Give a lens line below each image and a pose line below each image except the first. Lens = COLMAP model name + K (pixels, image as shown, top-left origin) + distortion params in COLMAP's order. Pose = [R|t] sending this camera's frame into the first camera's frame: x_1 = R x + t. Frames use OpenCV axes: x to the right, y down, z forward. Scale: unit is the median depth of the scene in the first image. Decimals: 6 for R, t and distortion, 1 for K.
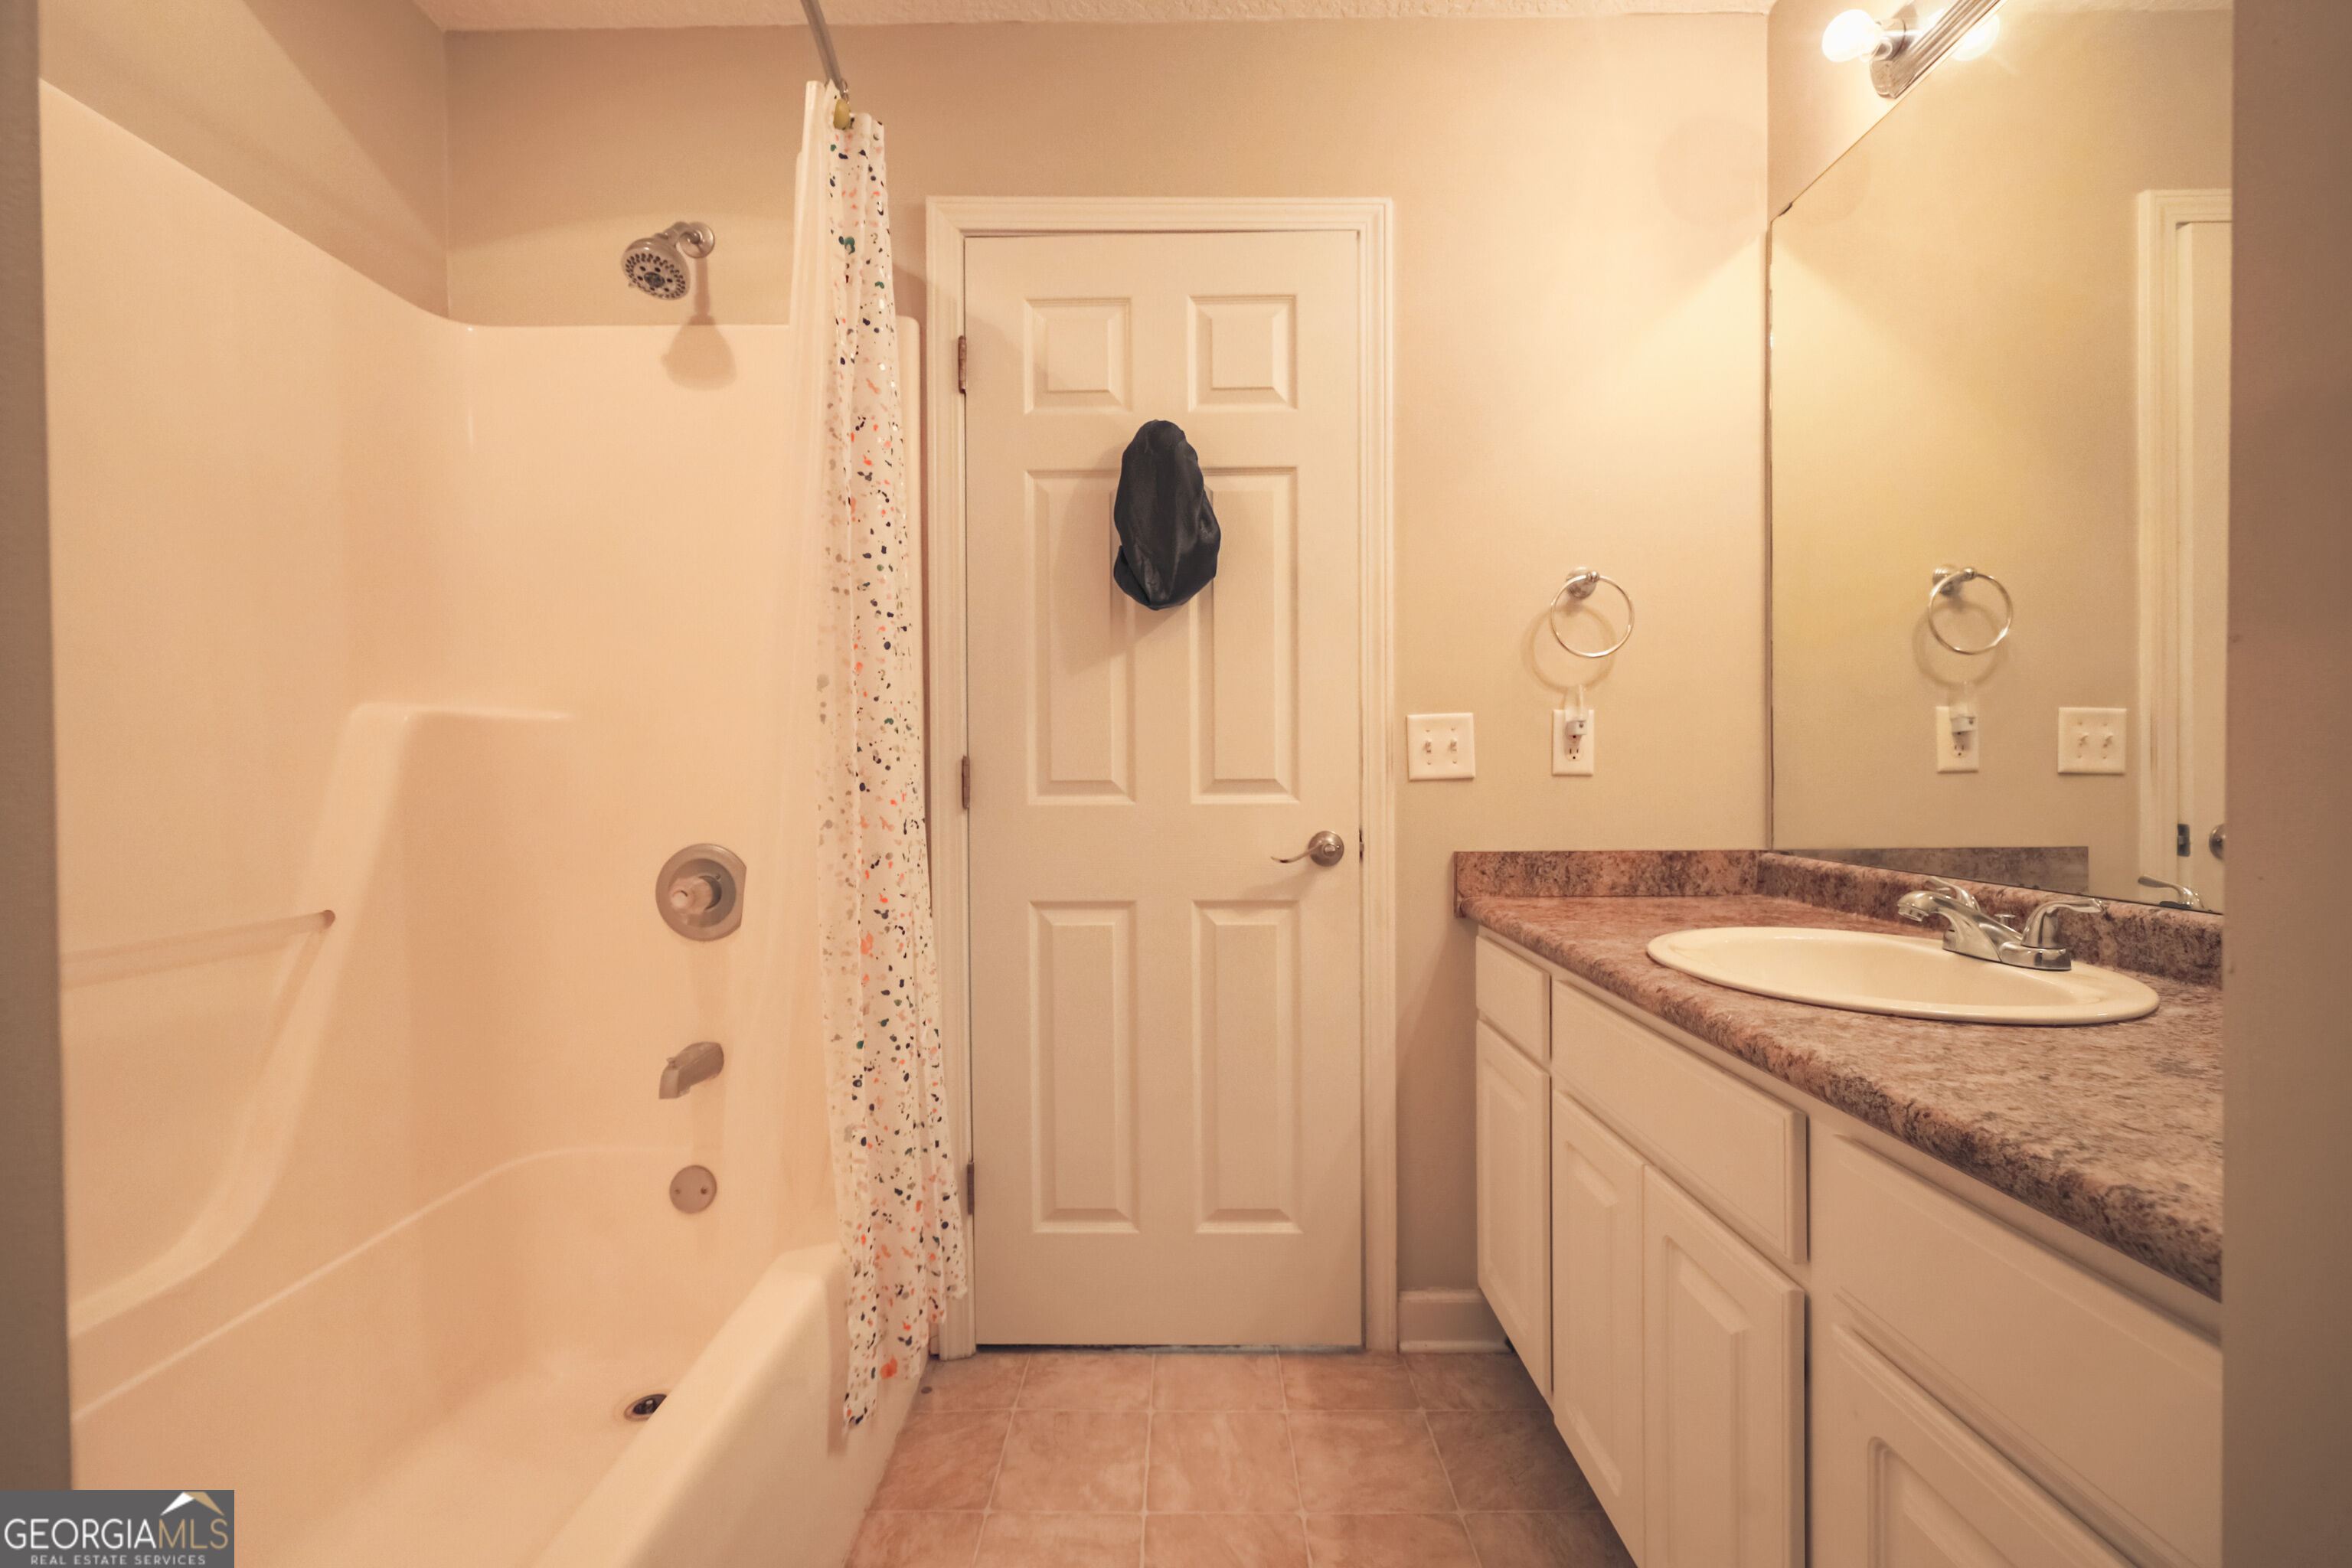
lens RADIAL K [[1005.0, 0, 1161.1], [0, 1005.0, 781.1], [0, 0, 1]] dist [-0.002924, -0.000191]
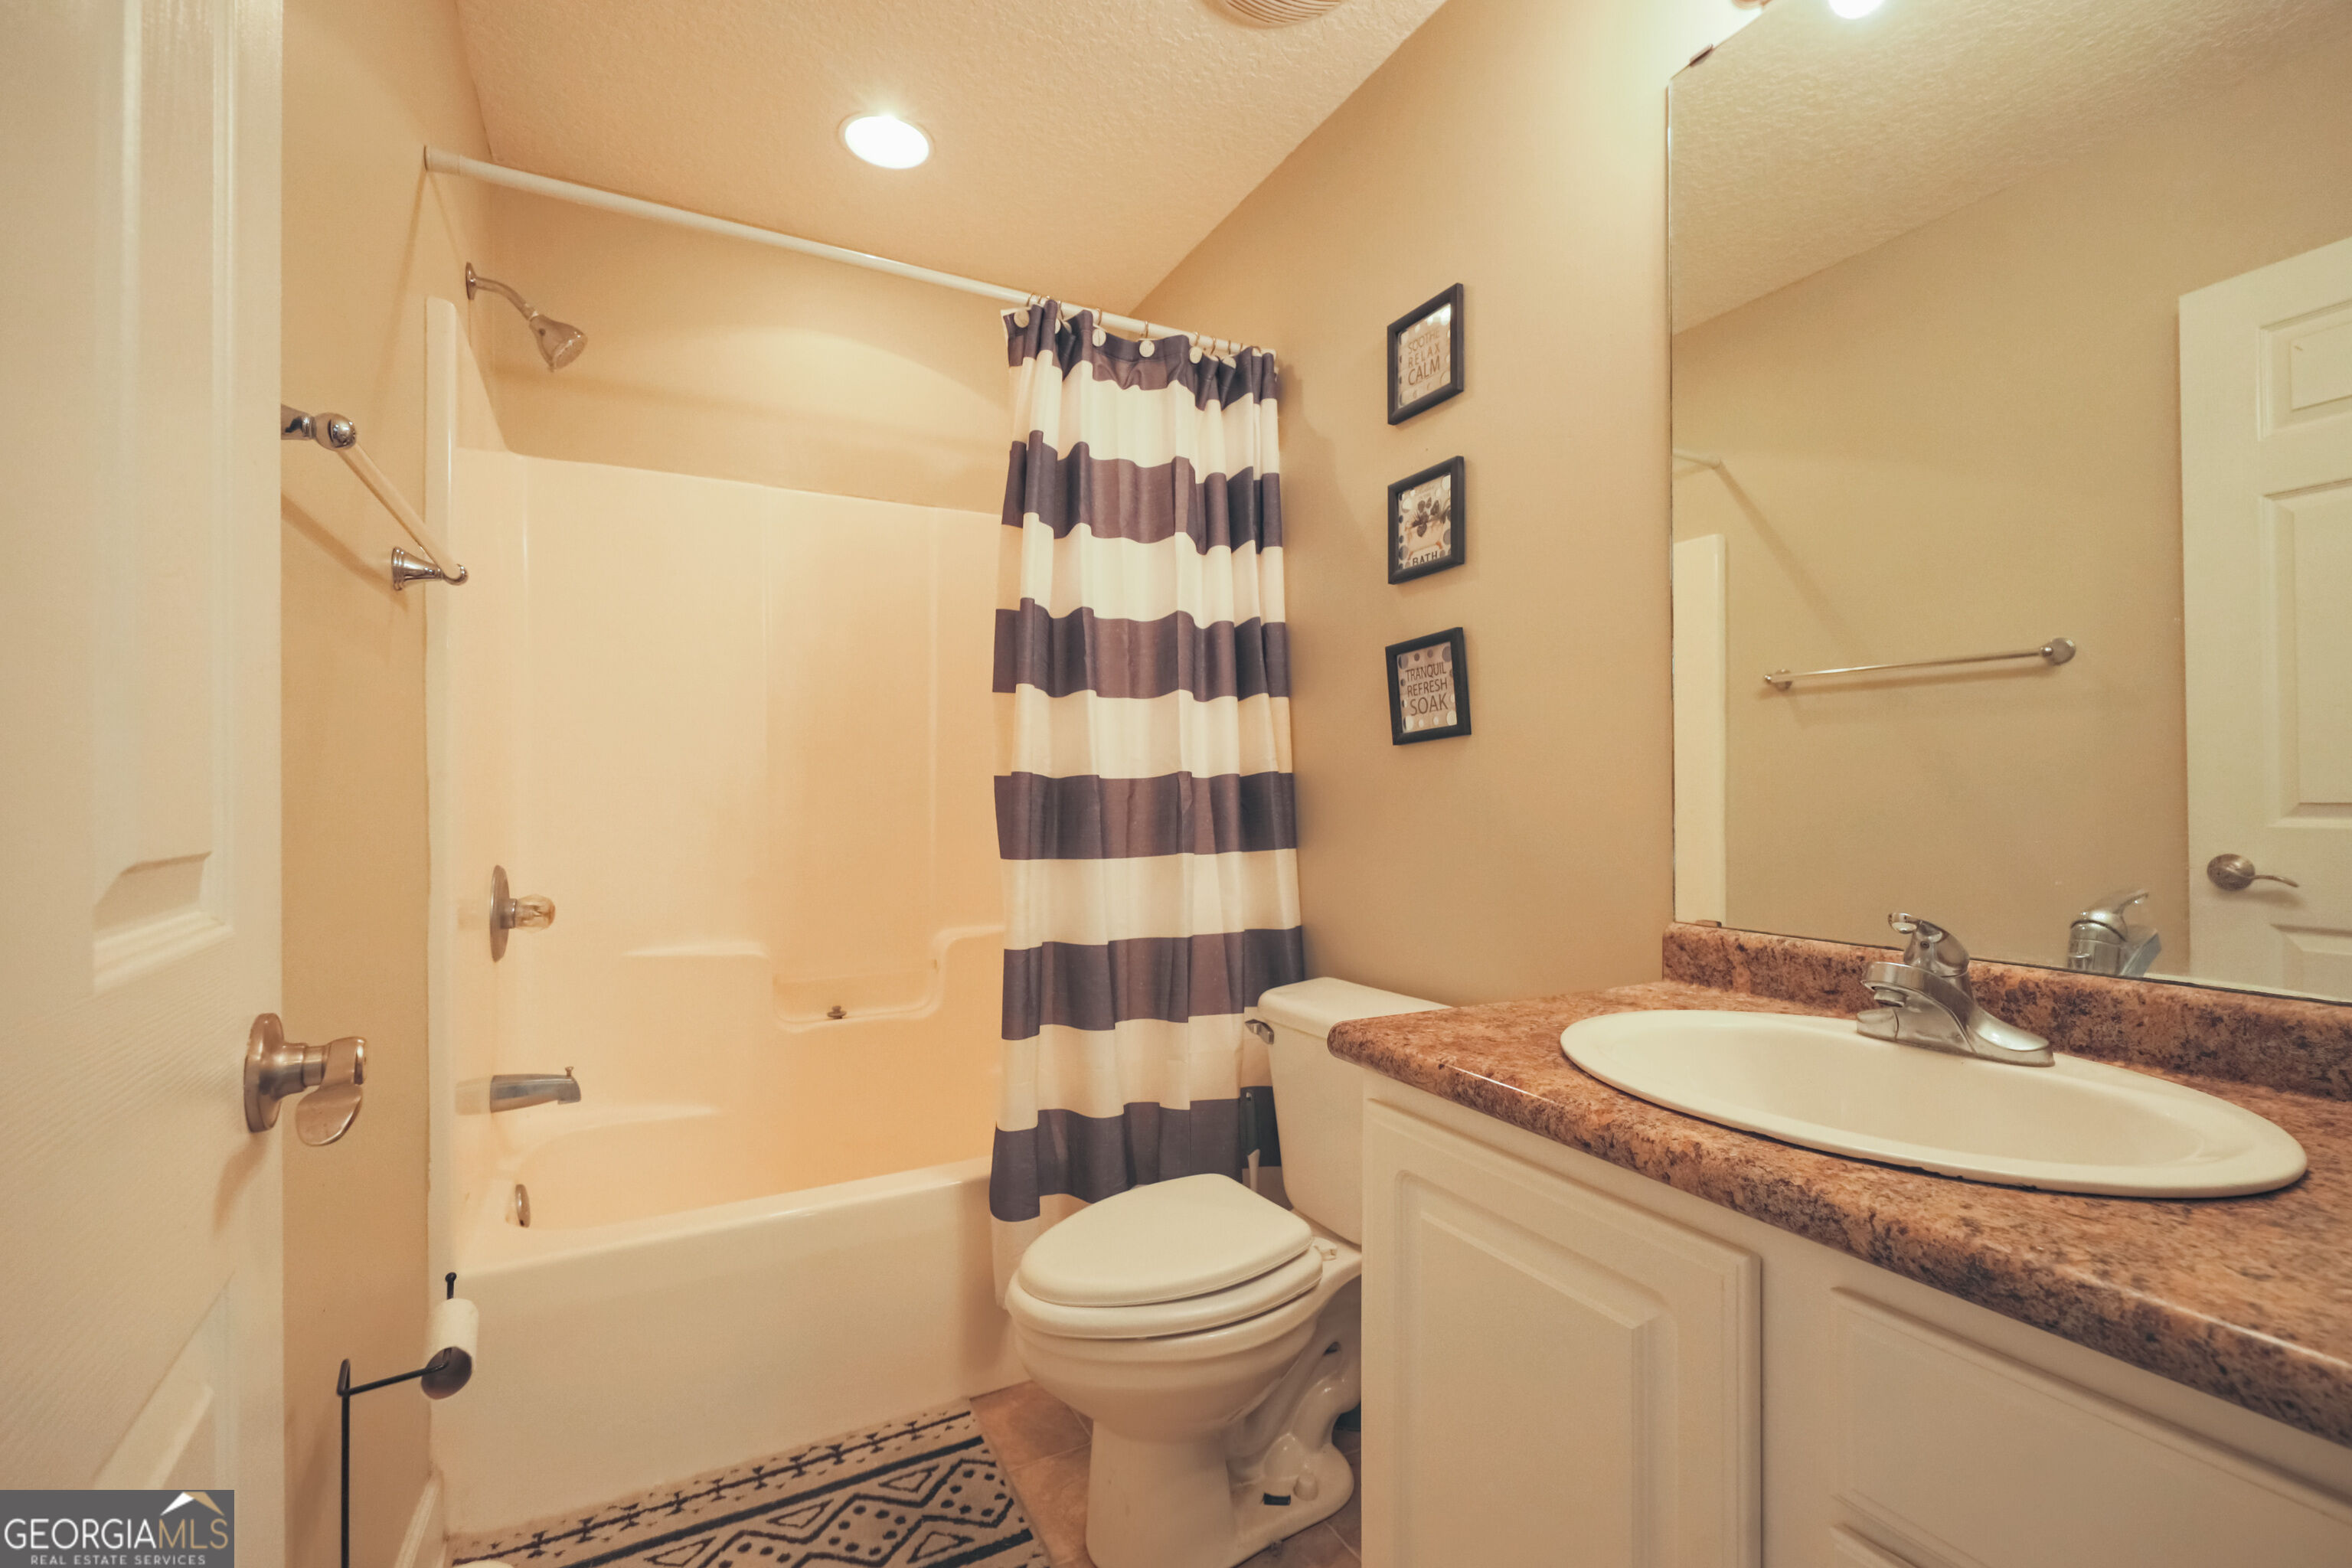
lens RADIAL K [[1005.0, 0, 1197.4], [0, 1005.0, 791.4], [0, 0, 1]] dist [-0.002924, -0.000191]
pose [[0.880484, 0.016238, 0.473798, -0.155799], [-0.008213, 0.999786, -0.019003, -0.014452], [-0.474005, 0.012840, 0.880429, 0.506318]]
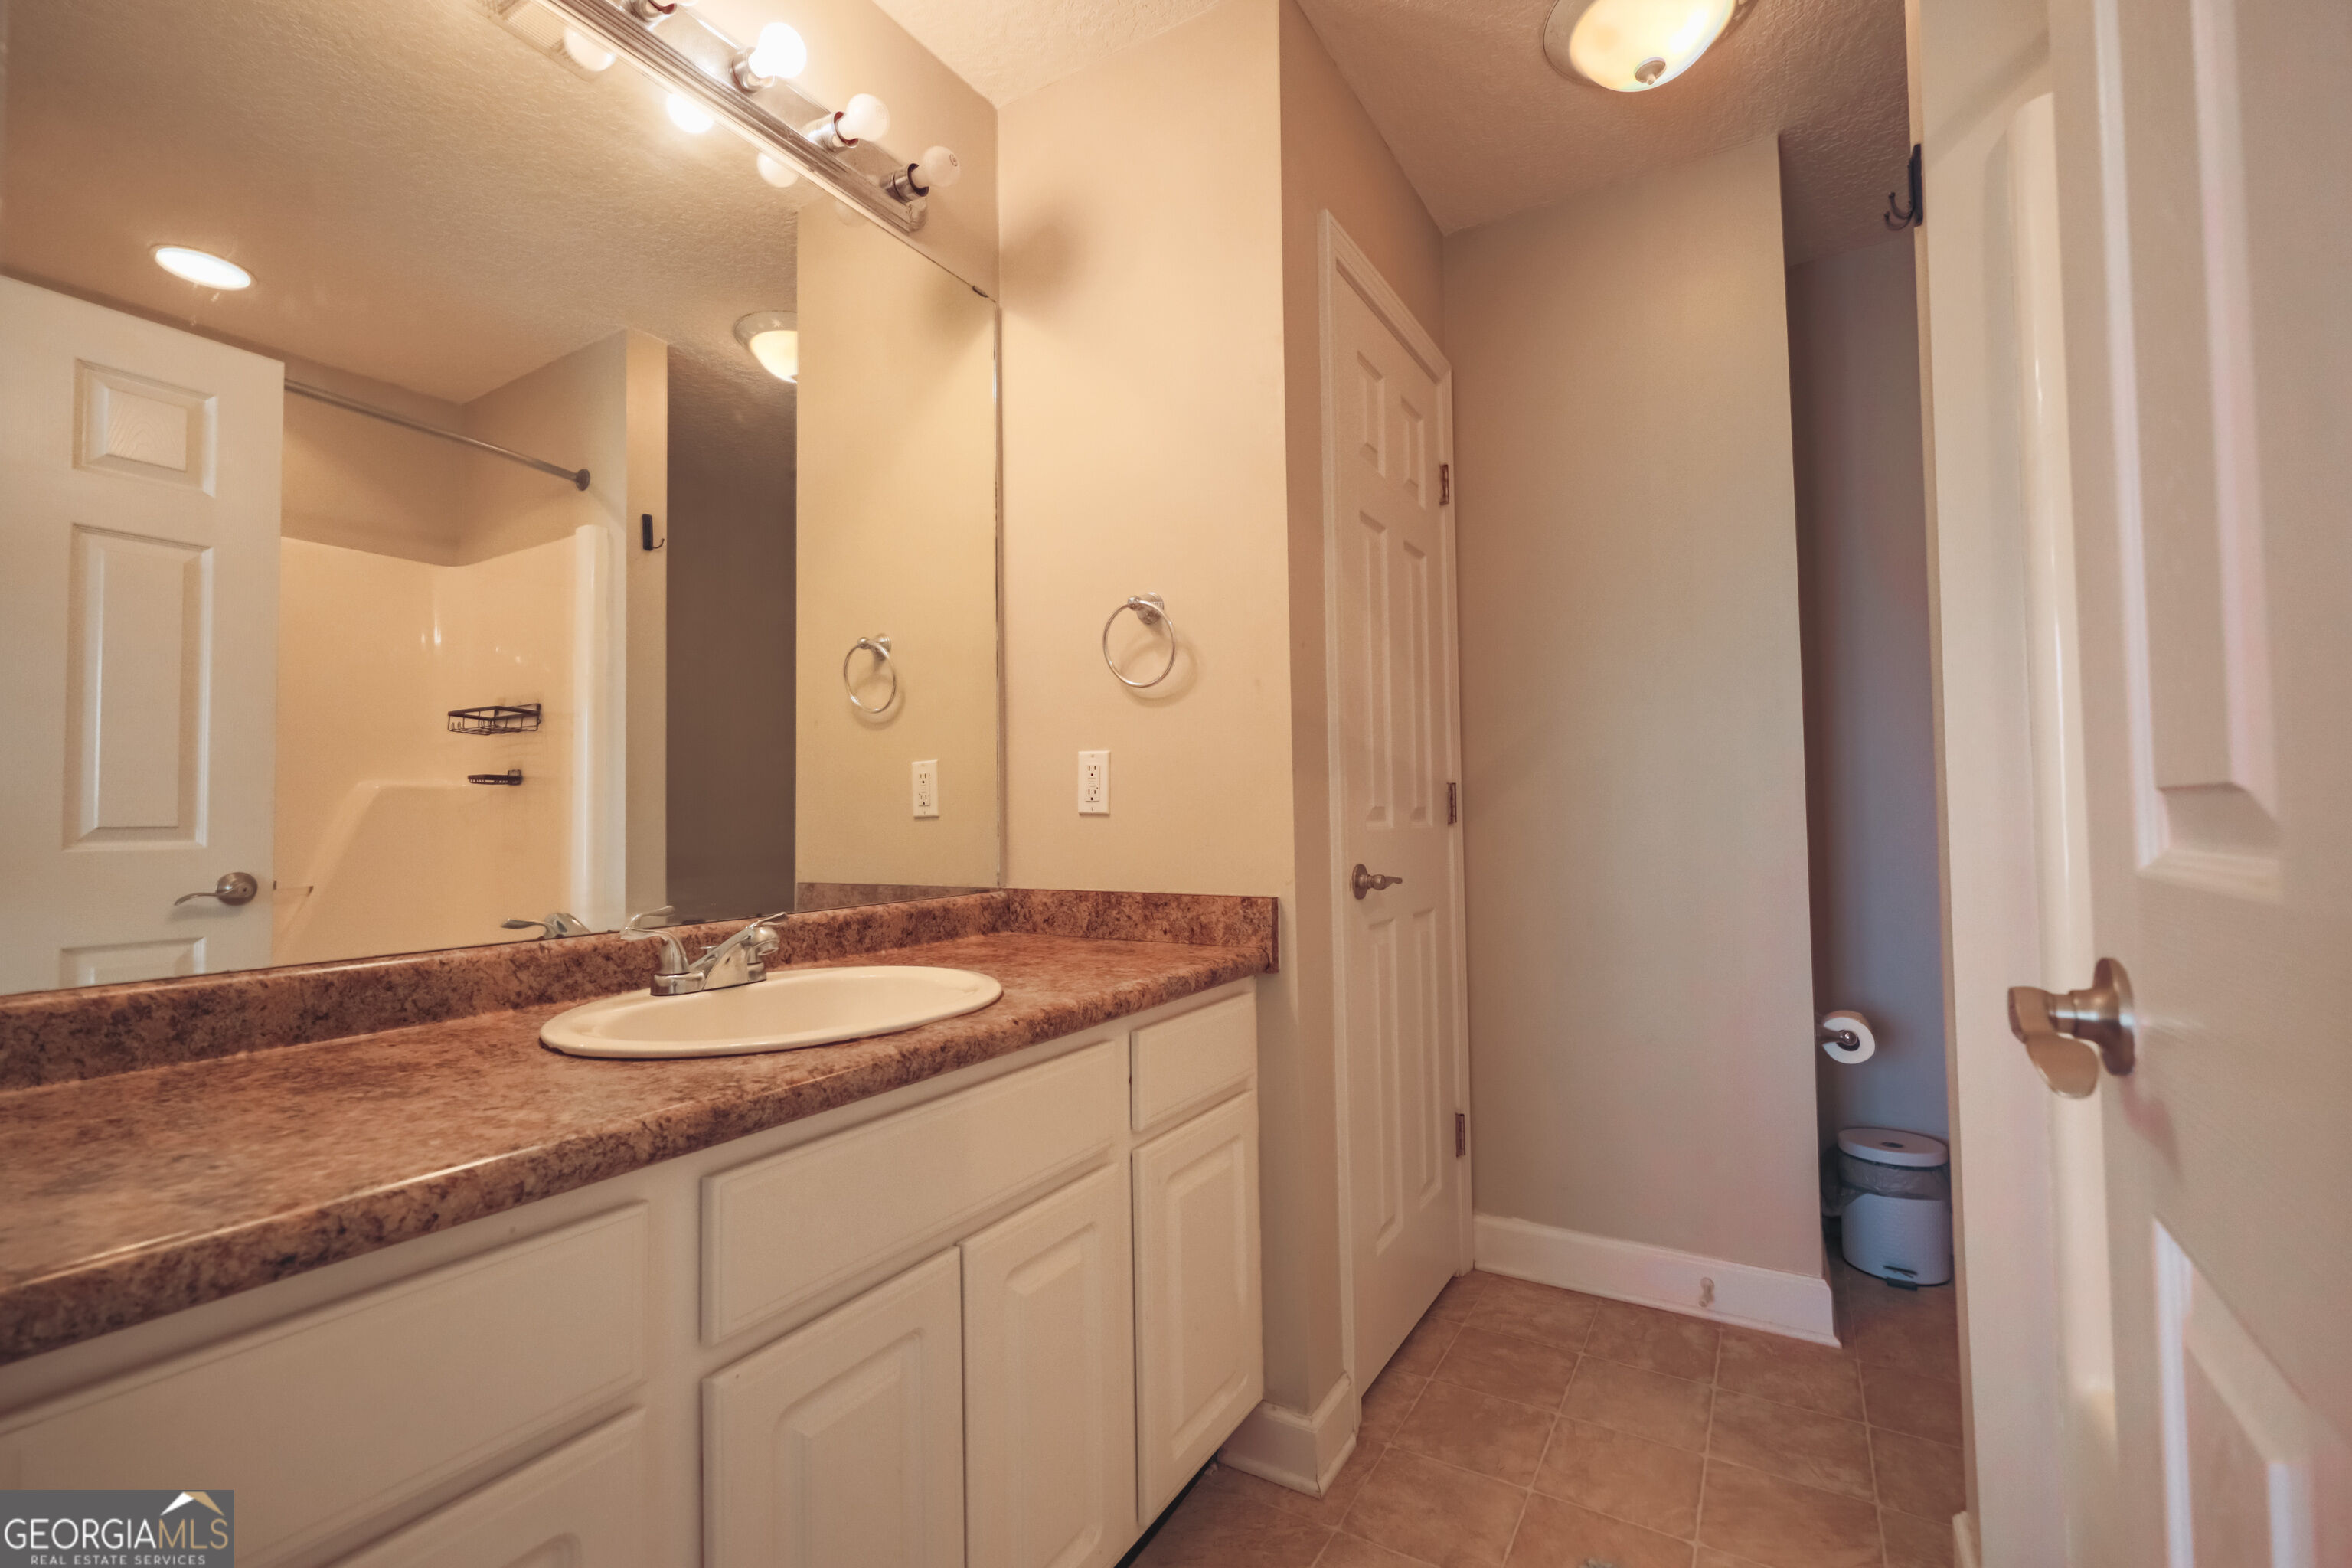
lens RADIAL K [[1005.0, 0, 1177.0], [0, 1005.0, 782.4], [0, 0, 1]] dist [-0.002924, -0.000191]
pose [[-0.855349, 0.037328, 0.516706, -0.274541], [0.024202, 0.999191, -0.032121, 0.013494], [-0.517487, -0.014969, -0.855560, 1.570425]]
